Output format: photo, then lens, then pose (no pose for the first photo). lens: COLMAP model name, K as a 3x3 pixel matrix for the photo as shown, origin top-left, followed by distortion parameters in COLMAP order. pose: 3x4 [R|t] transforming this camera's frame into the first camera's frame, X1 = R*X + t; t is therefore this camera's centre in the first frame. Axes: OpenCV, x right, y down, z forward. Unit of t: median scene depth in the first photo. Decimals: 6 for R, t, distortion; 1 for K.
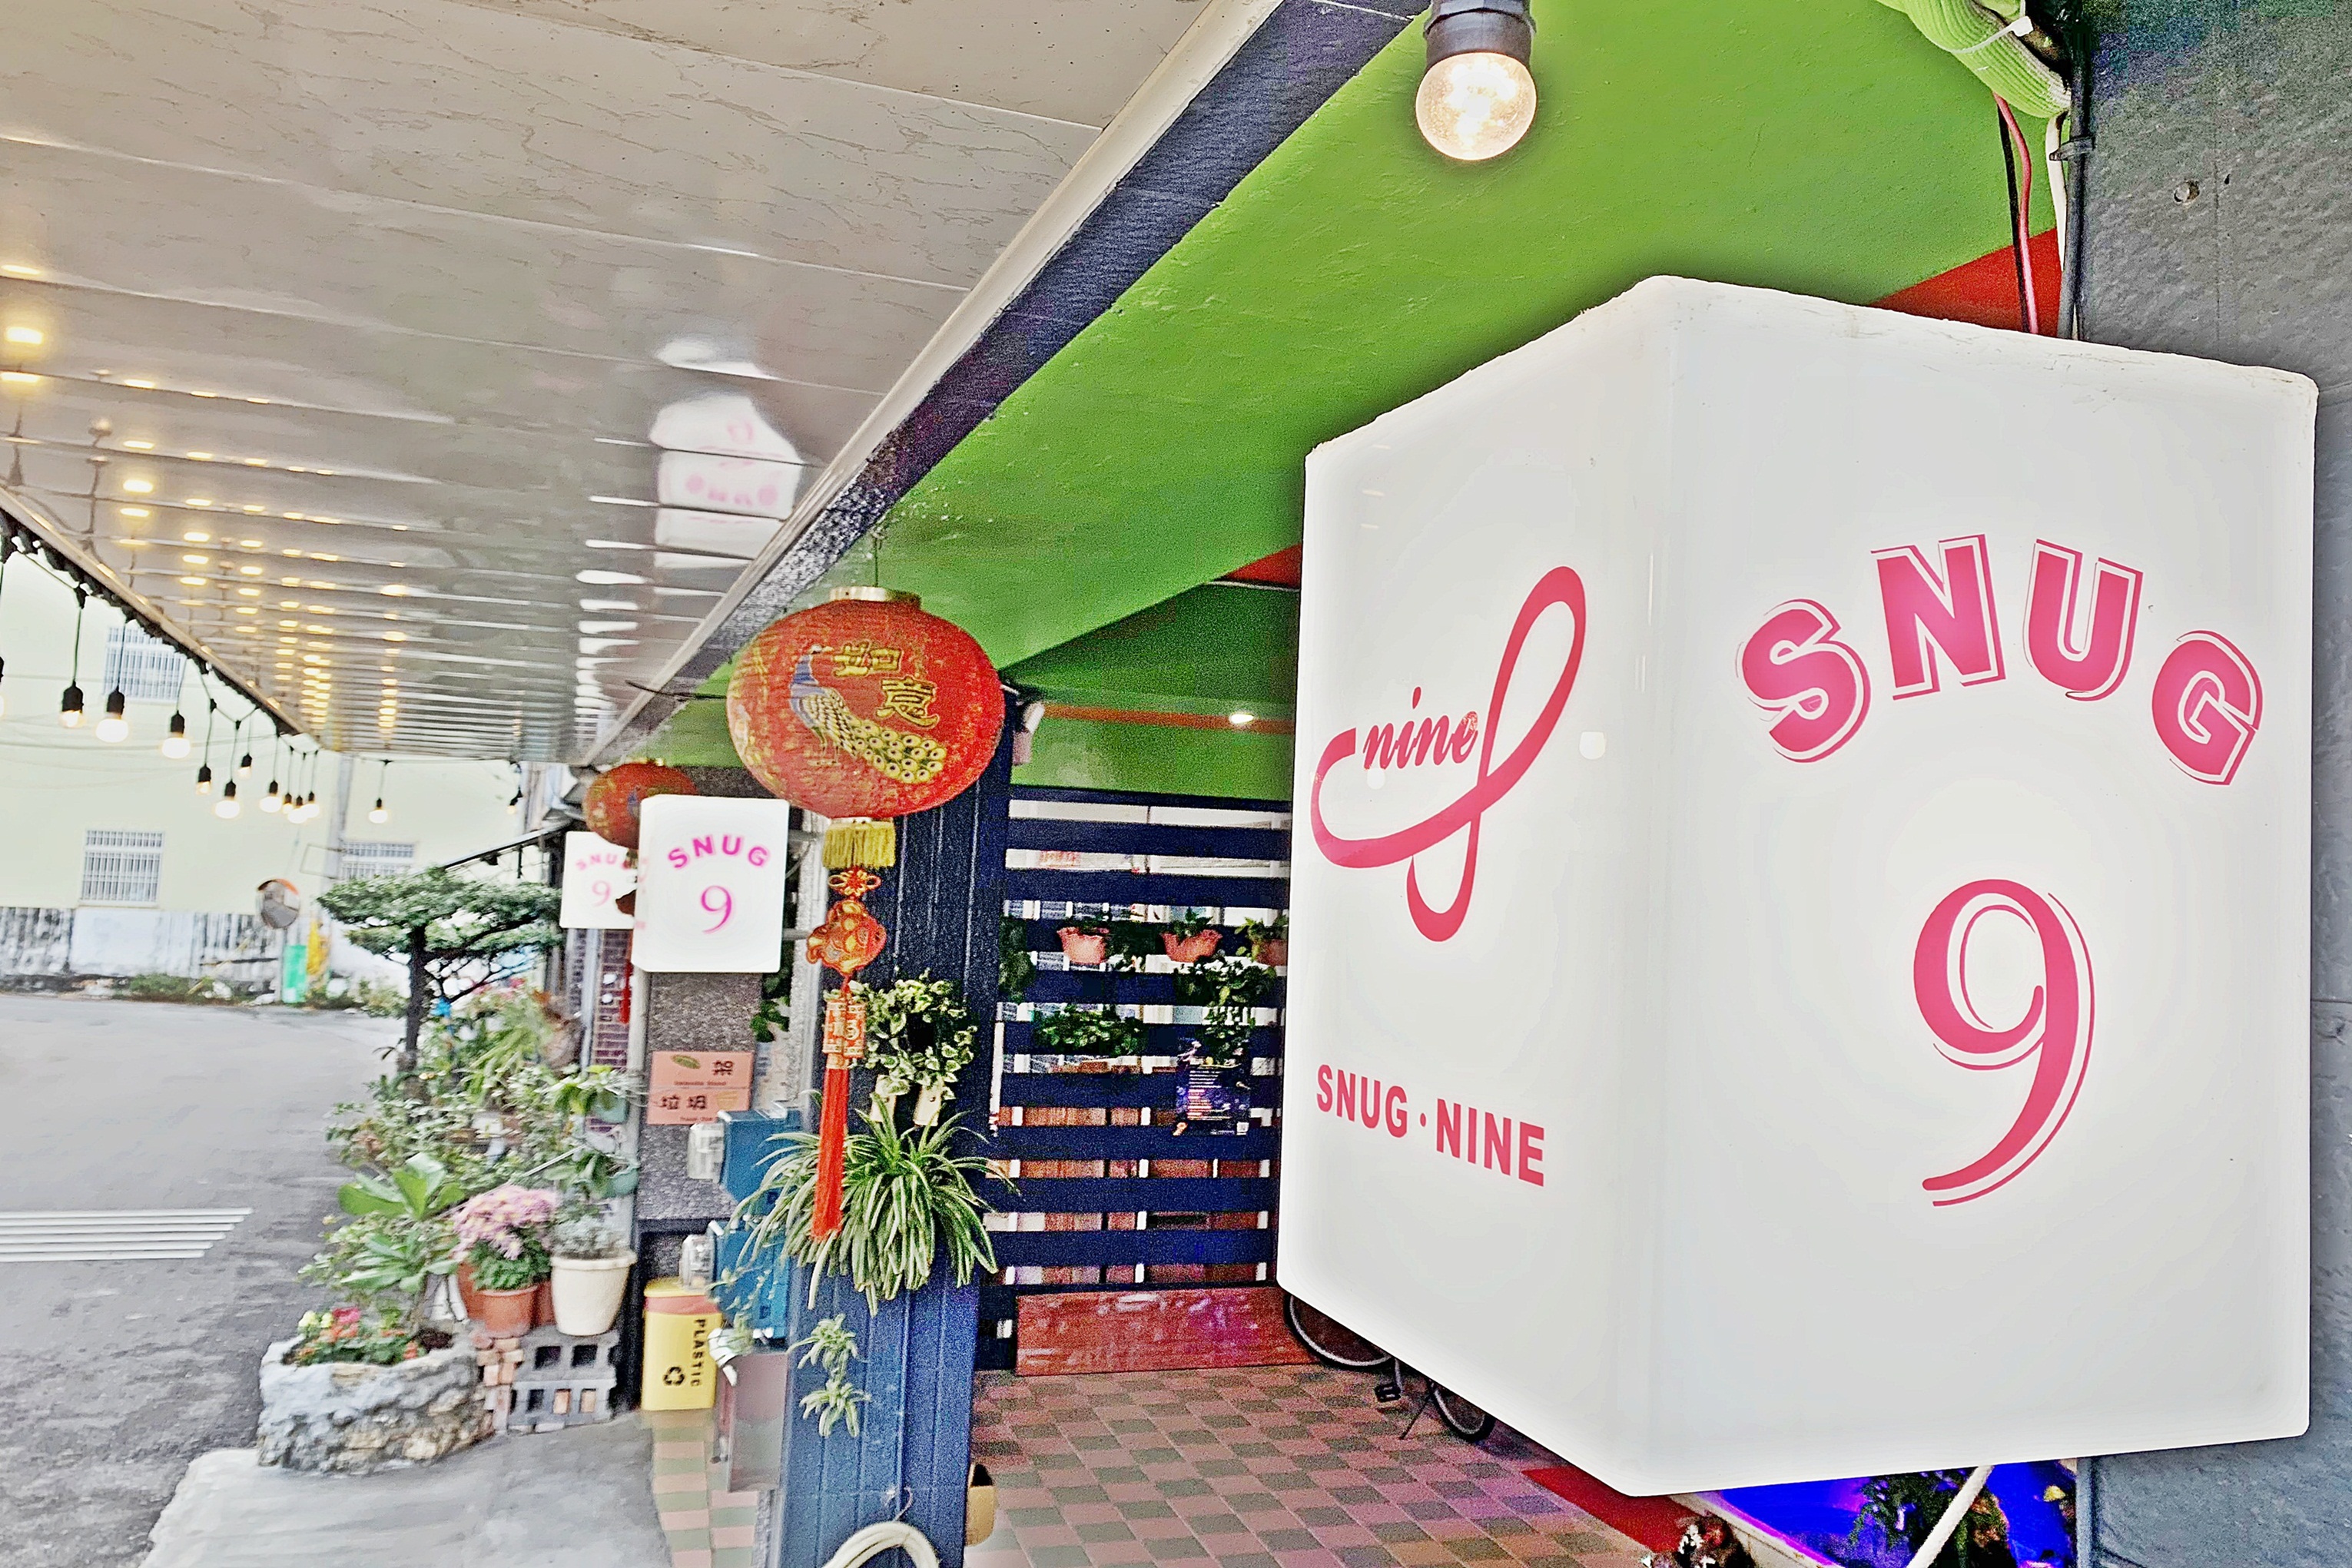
lens RADIAL K [[1808.1, 0, 1184.0], [0, 1808.1, 824.1], [0, 0, 1]] dist [0.056465, -0.059210]
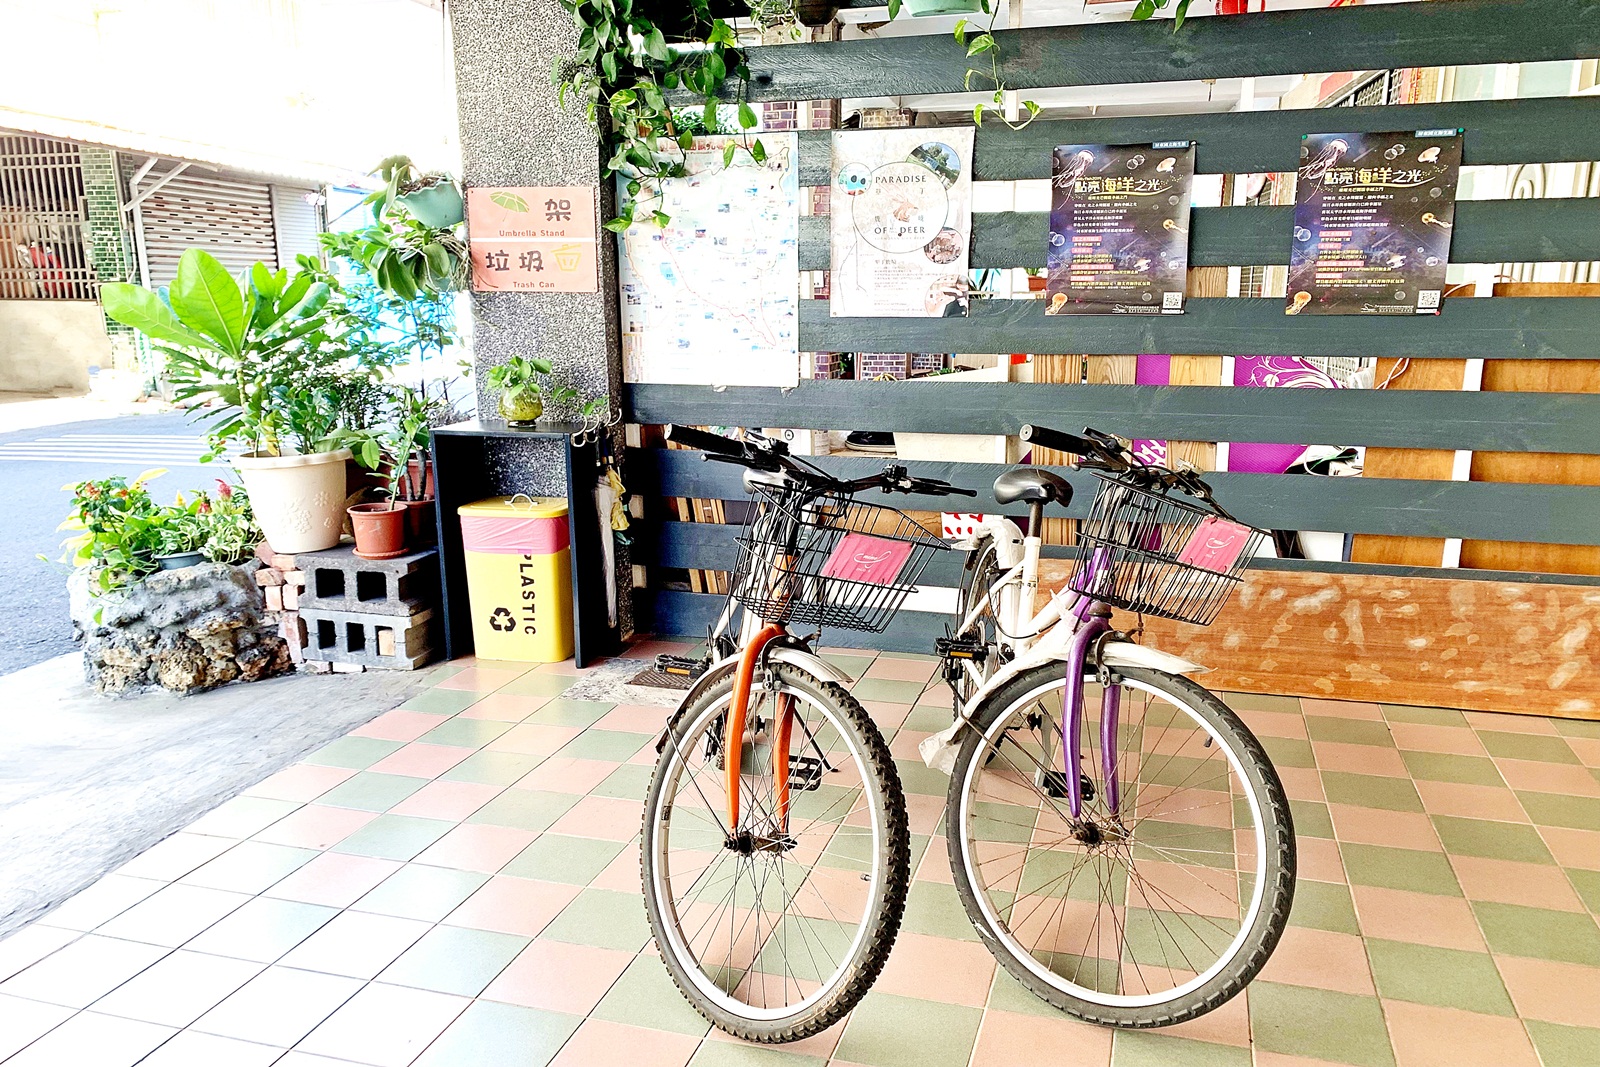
lens RADIAL K [[1228.6, 0, 823.4], [0, 1228.6, 575.1], [0, 0, 1]] dist [0.040403, -0.001630]
pose [[0.831243, 0.085059, -0.549364, 0.097254], [0.068124, 0.965190, 0.252520, 0.144269], [0.551720, -0.247331, 0.796513, 0.590775]]
